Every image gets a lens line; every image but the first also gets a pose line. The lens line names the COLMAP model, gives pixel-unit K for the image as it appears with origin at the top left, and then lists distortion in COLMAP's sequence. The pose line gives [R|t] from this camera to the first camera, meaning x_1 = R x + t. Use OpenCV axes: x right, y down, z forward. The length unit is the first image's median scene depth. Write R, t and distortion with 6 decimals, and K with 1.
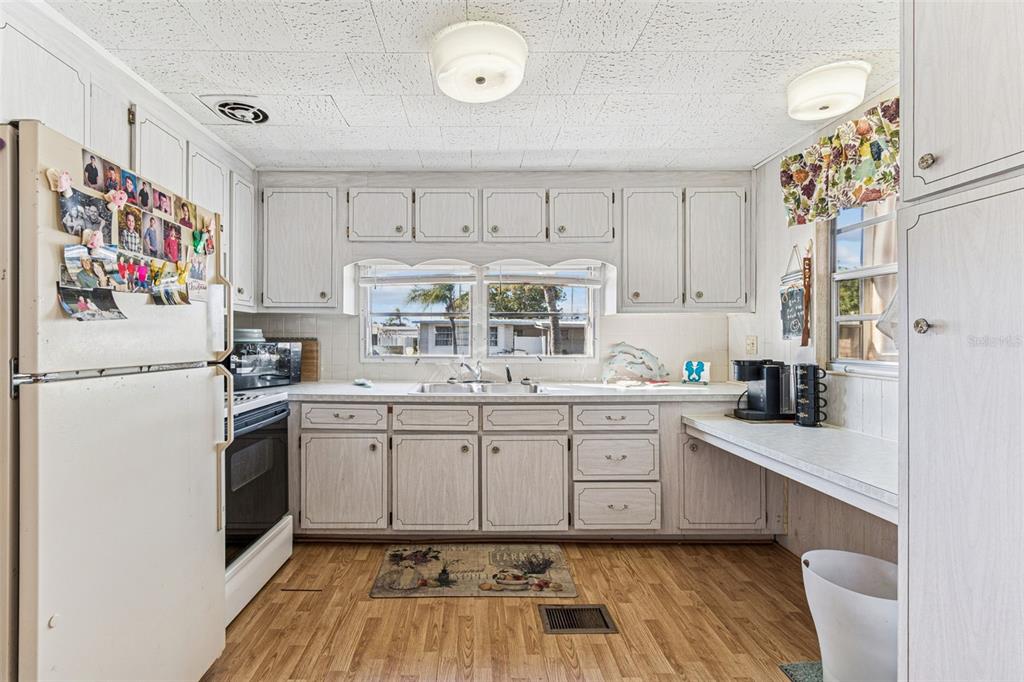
lens RADIAL K [[459.8, 0, 474.6], [0, 459.8, 336.5], [0, 0, 1]] dist [0.006842, -0.002296]
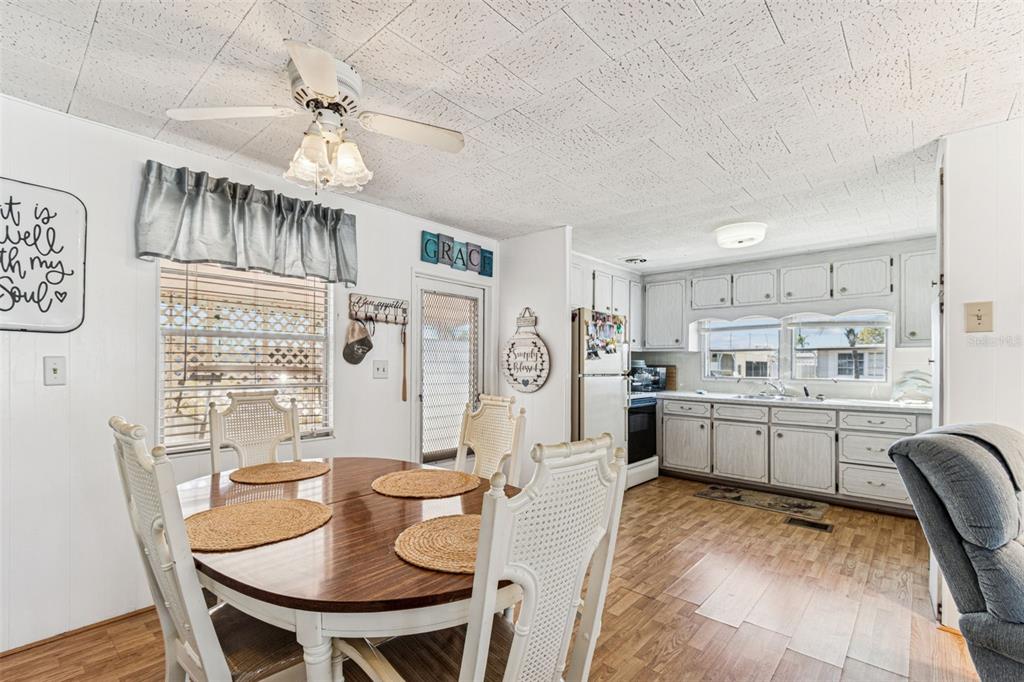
lens RADIAL K [[459.8, 0, 512.0], [0, 459.8, 361.5], [0, 0, 1]] dist [0.006842, -0.002296]
pose [[0.744161, 0.000329, -0.668000, 0.422237], [-0.003855, 0.999985, -0.003801, -0.002309], [0.667989, 0.005404, 0.744151, -0.821438]]
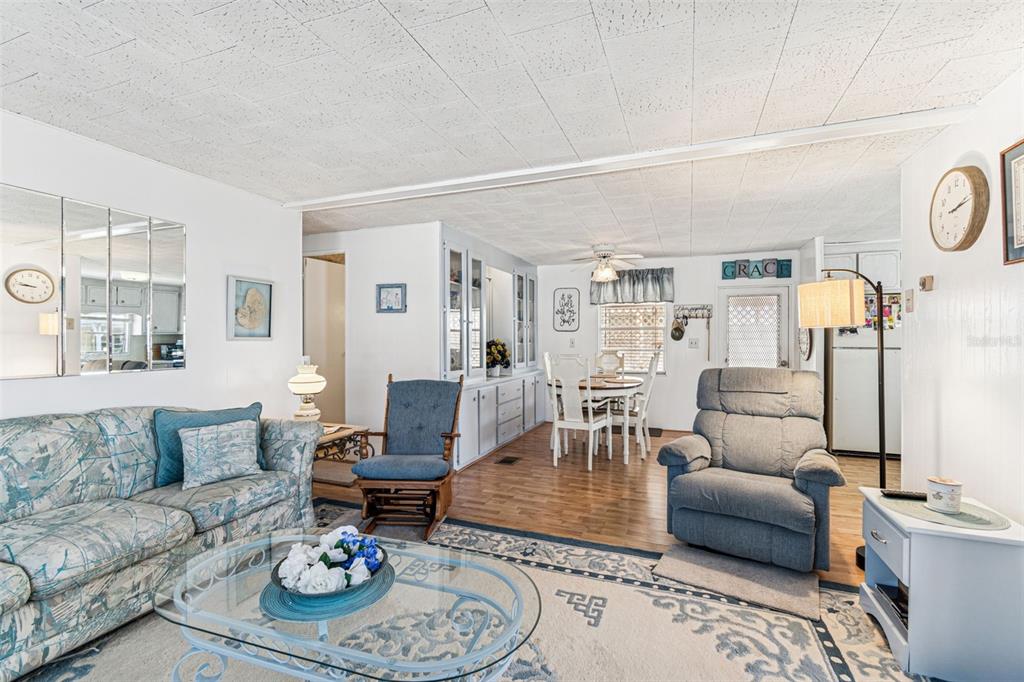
lens RADIAL K [[459.8, 0, 515.2], [0, 459.8, 343.5], [0, 0, 1]] dist [0.006842, -0.002296]
pose [[-0.349777, -0.000242, -0.936833, 1.786583], [0.001176, 0.999999, -0.000698, 0.016909], [0.936832, -0.001345, -0.349777, -0.183296]]
